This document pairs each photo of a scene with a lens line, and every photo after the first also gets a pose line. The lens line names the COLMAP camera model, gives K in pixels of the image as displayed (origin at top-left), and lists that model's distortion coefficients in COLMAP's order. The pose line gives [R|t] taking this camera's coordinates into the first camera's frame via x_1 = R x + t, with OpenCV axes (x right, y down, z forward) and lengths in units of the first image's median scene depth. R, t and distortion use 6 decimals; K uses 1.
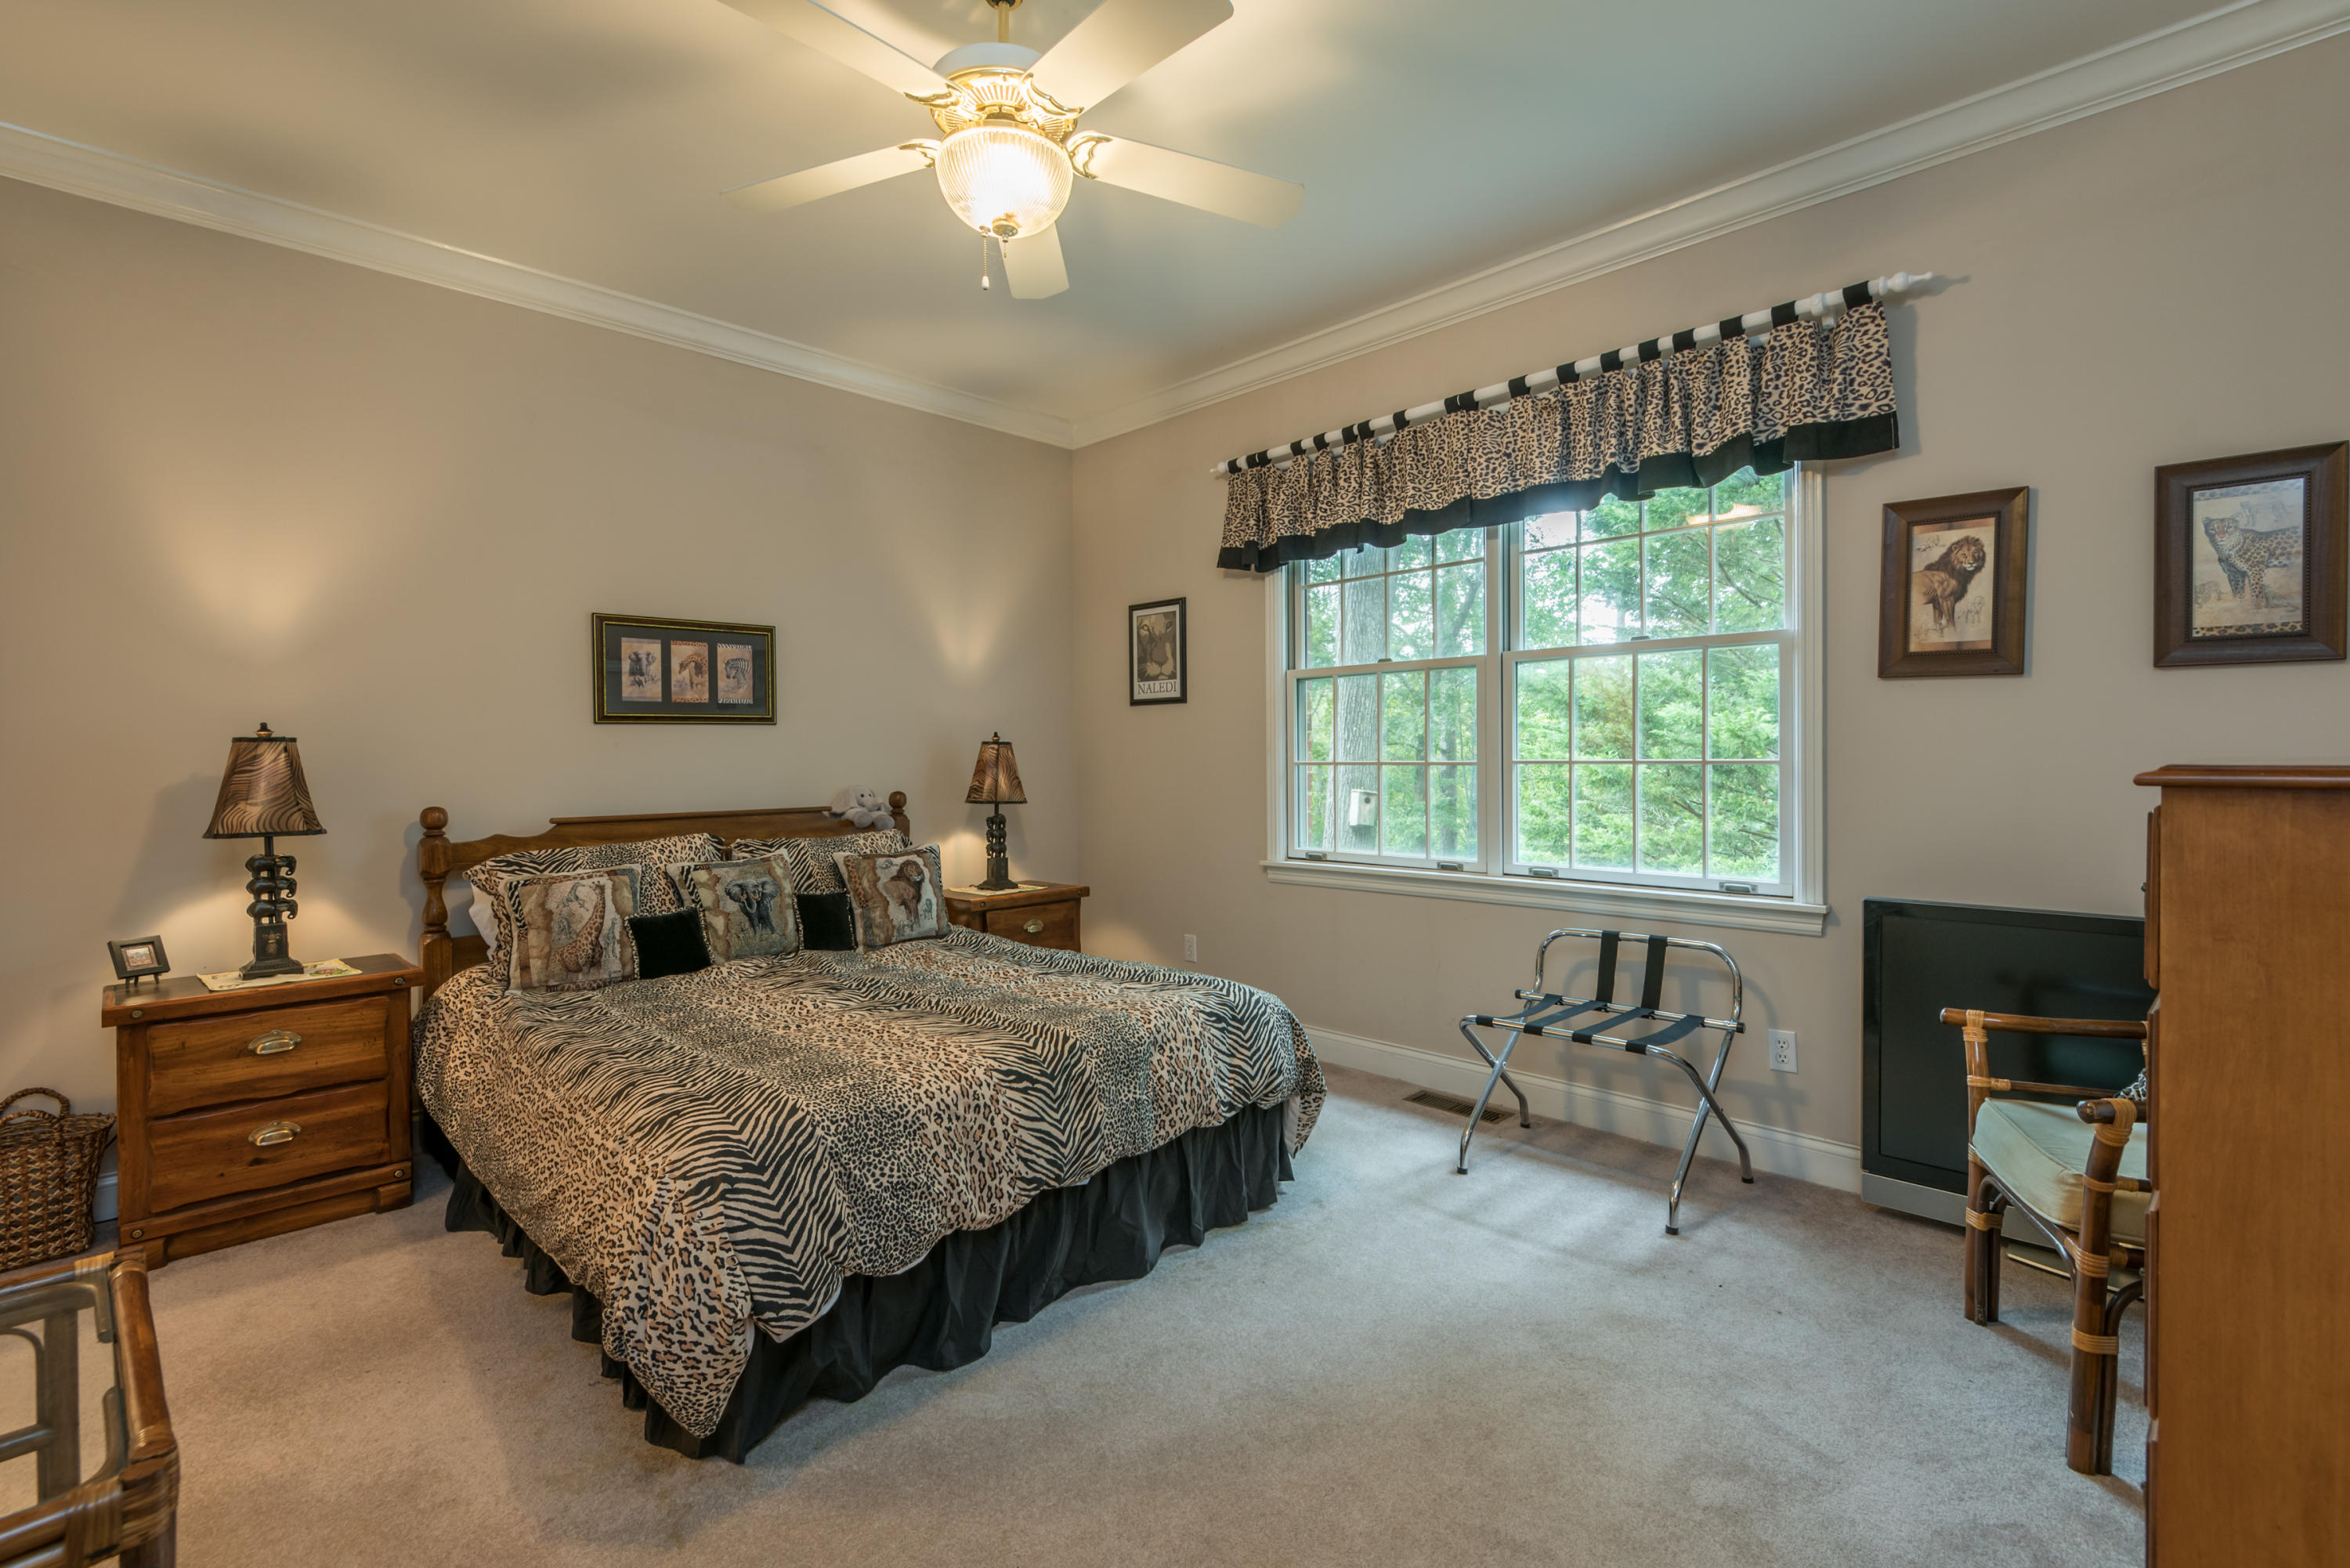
lens RADIAL K [[1072.9, 0, 1173.1], [0, 1072.9, 773.6], [0, 0, 1]] dist [0.016000, -0.003525]
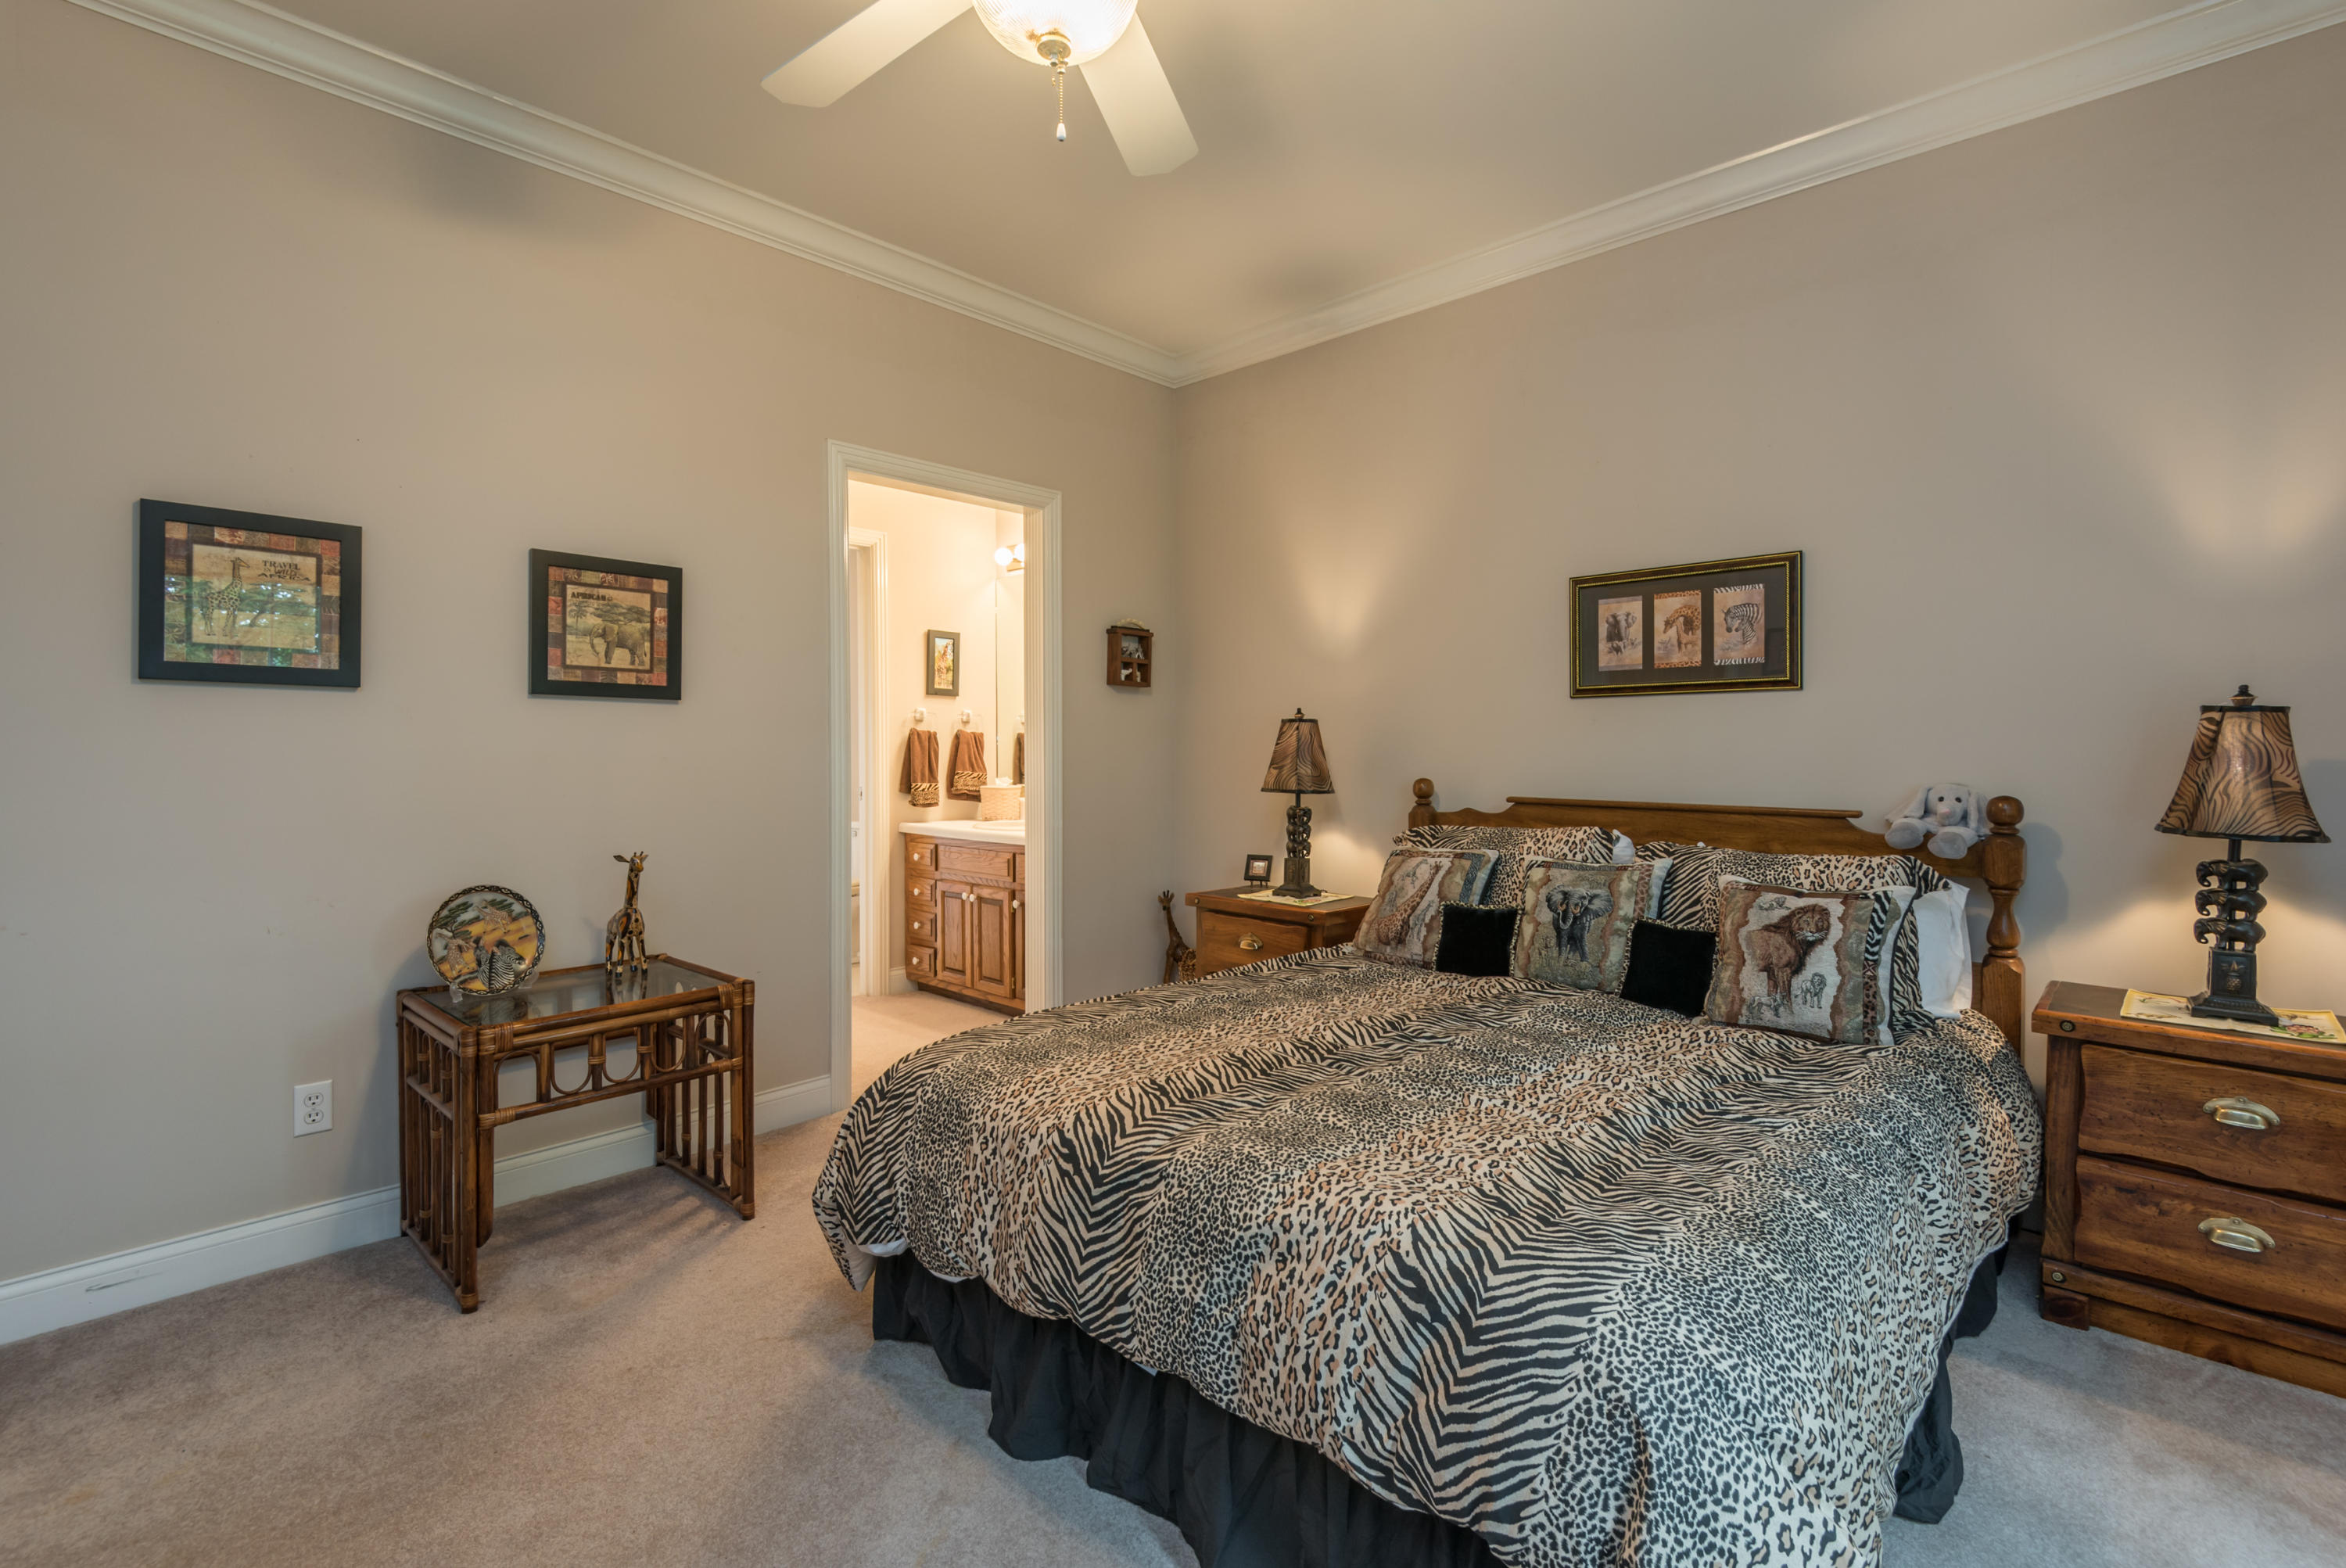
lens RADIAL K [[1071.1, 0, 1169.0], [0, 1071.1, 754.6], [0, 0, 1]] dist [0.016000, -0.003525]
pose [[0.011805, 0.026827, -0.999570, 0.377794], [-0.015955, 0.999518, 0.026637, -0.016766], [0.999803, 0.015634, 0.012227, 0.643328]]
